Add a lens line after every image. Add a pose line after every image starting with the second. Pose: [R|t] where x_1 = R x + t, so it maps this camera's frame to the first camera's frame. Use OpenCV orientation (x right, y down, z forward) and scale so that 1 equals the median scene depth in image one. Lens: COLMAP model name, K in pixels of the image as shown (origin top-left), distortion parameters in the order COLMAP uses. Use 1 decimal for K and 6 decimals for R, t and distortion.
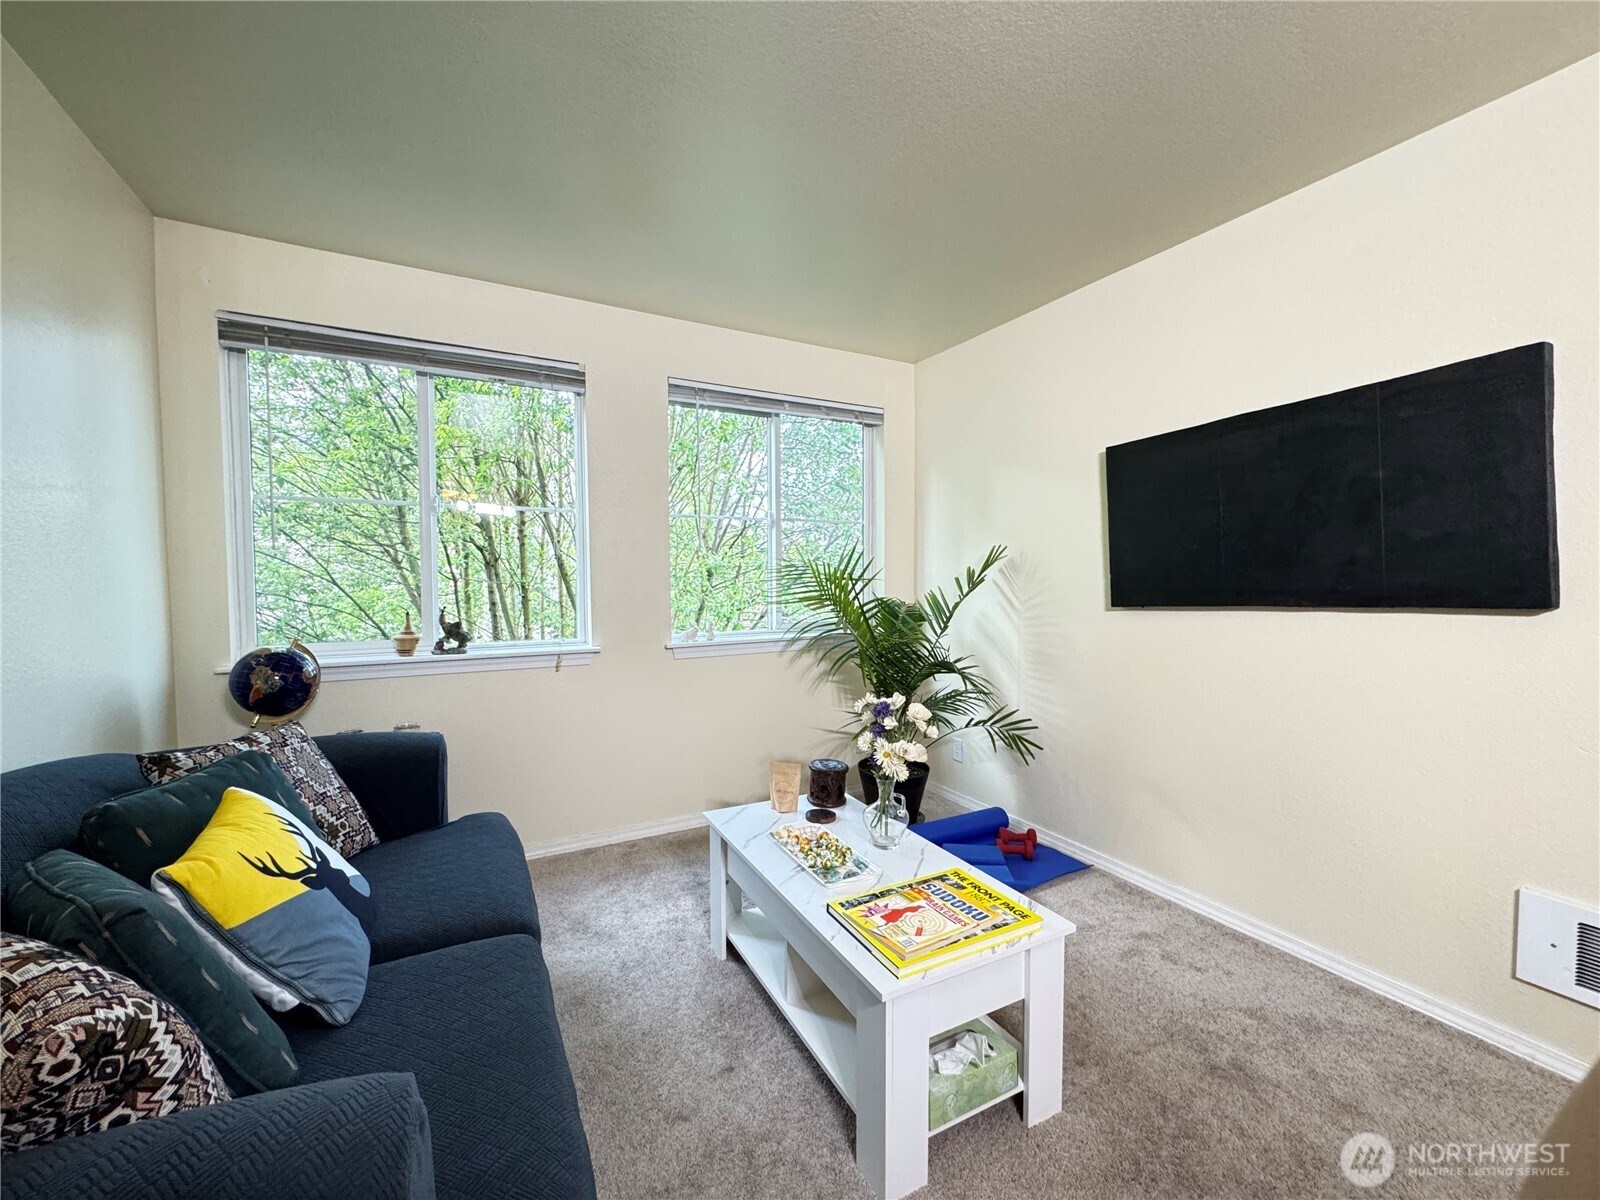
lens RADIAL K [[639.1, 0, 802.5], [0, 639.1, 603.5], [0, 0, 1]] dist [-0.002069, 0.000081]
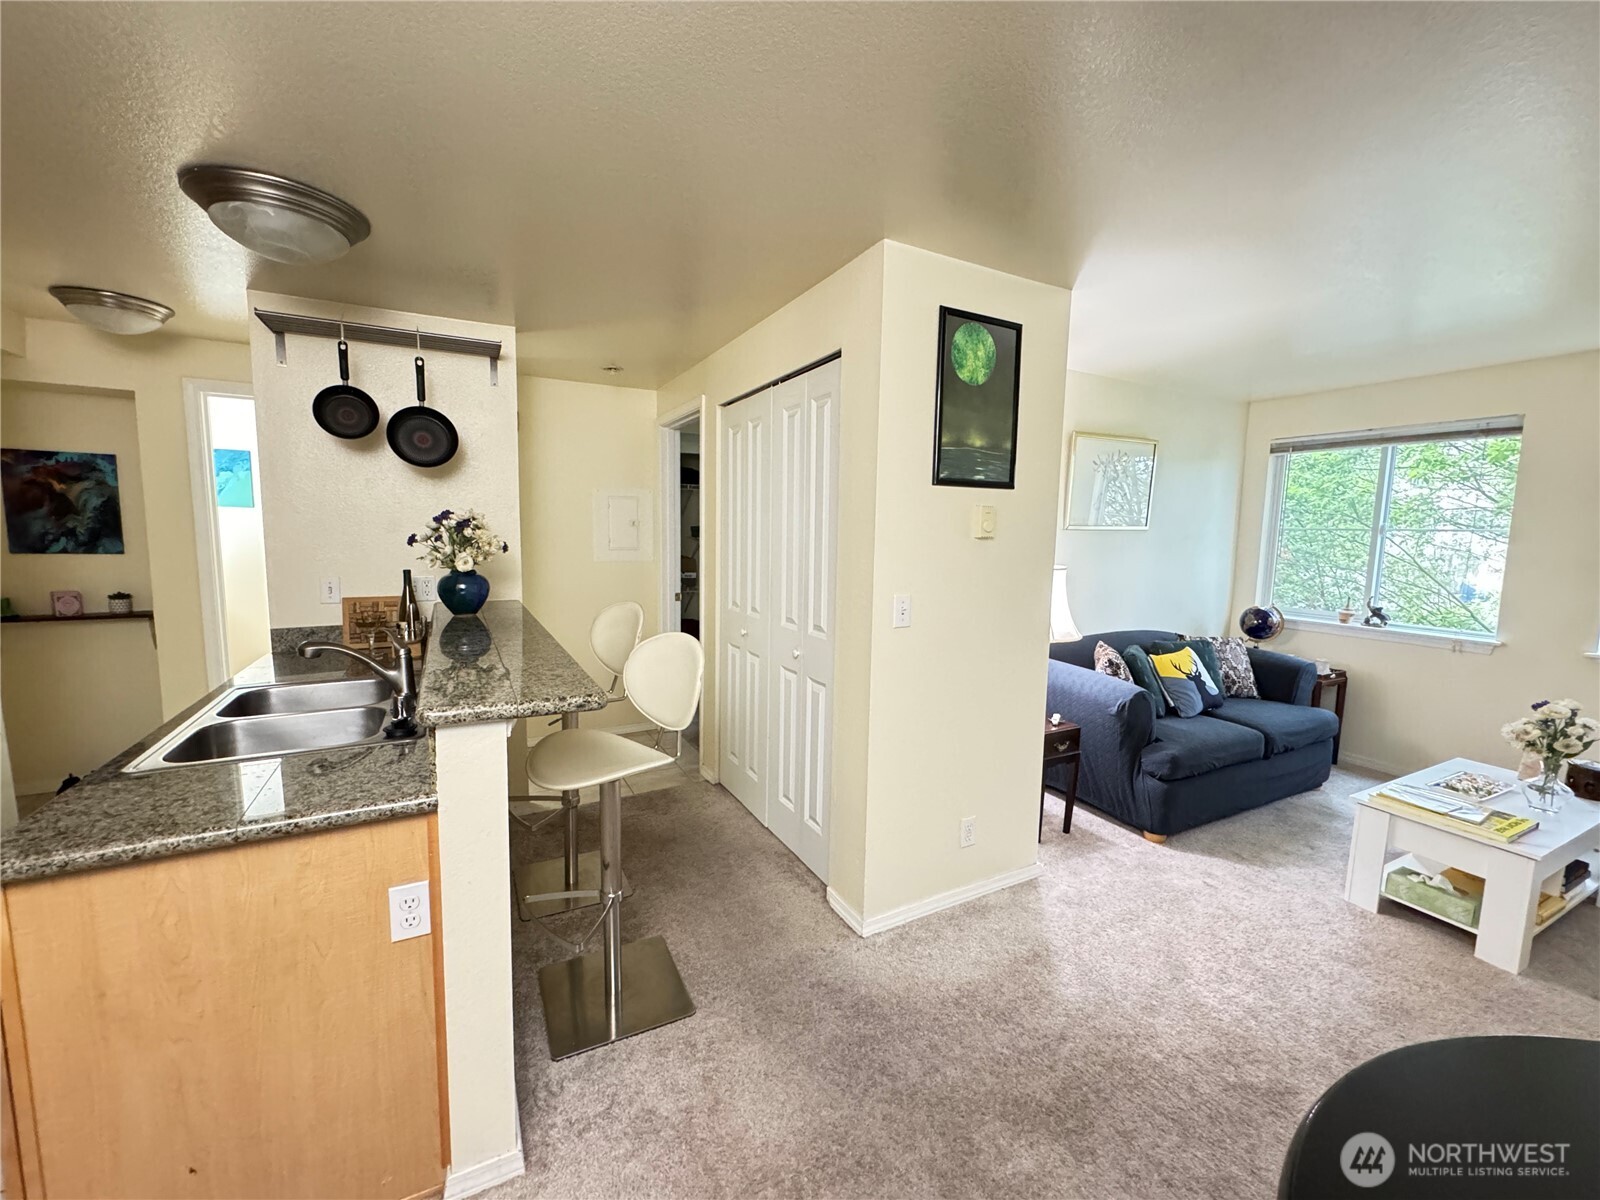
lens RADIAL K [[639.1, 0, 793.2], [0, 639.1, 604.4], [0, 0, 1]] dist [-0.002069, 0.000081]
pose [[-0.017311, 0.122087, -0.992368, 1.243827], [-0.058283, 0.990706, 0.122899, -0.104135], [0.998150, 0.059966, -0.010035, -0.500876]]
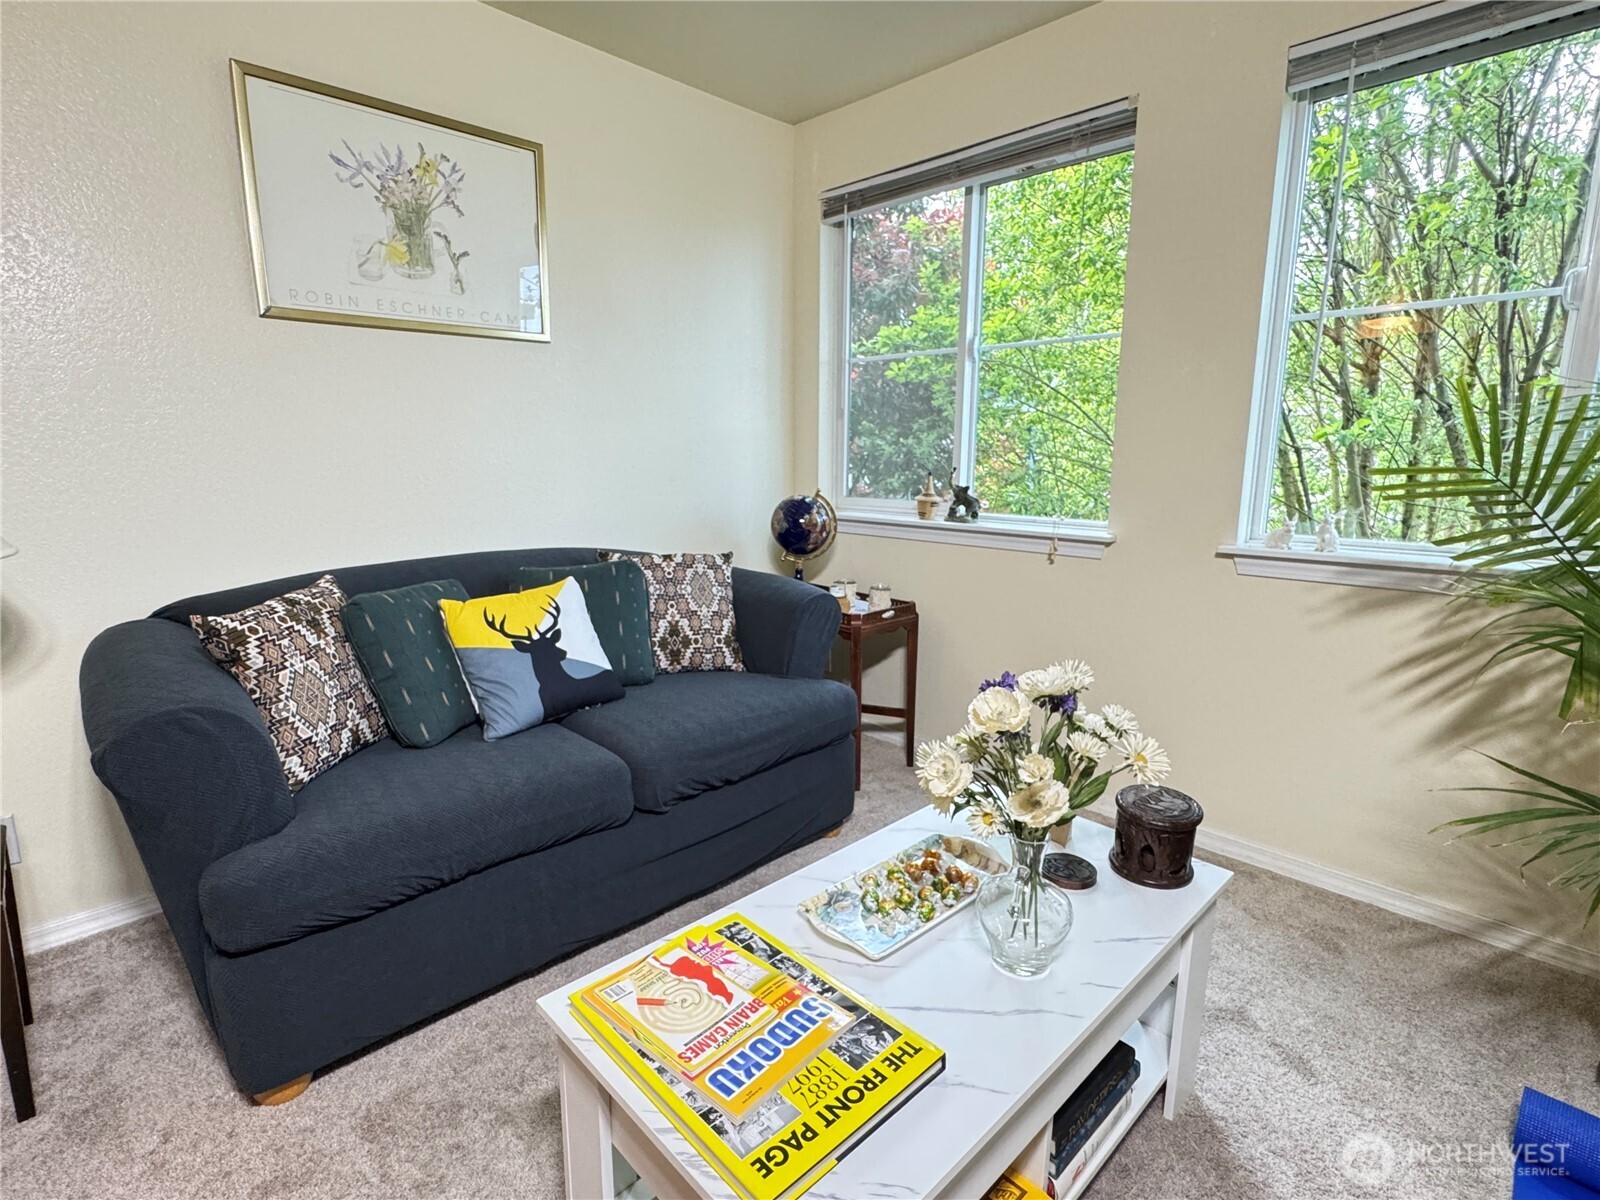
lens RADIAL K [[784.5, 0, 791.8], [0, 784.5, 604.3], [0, 0, 1]] dist [-0.006826, -0.000317]
pose [[0.267901, 0.188588, -0.944809, 0.530524], [-0.044405, 0.982030, 0.183426, 0.001632], [0.962422, -0.007186, 0.271461, 0.582155]]
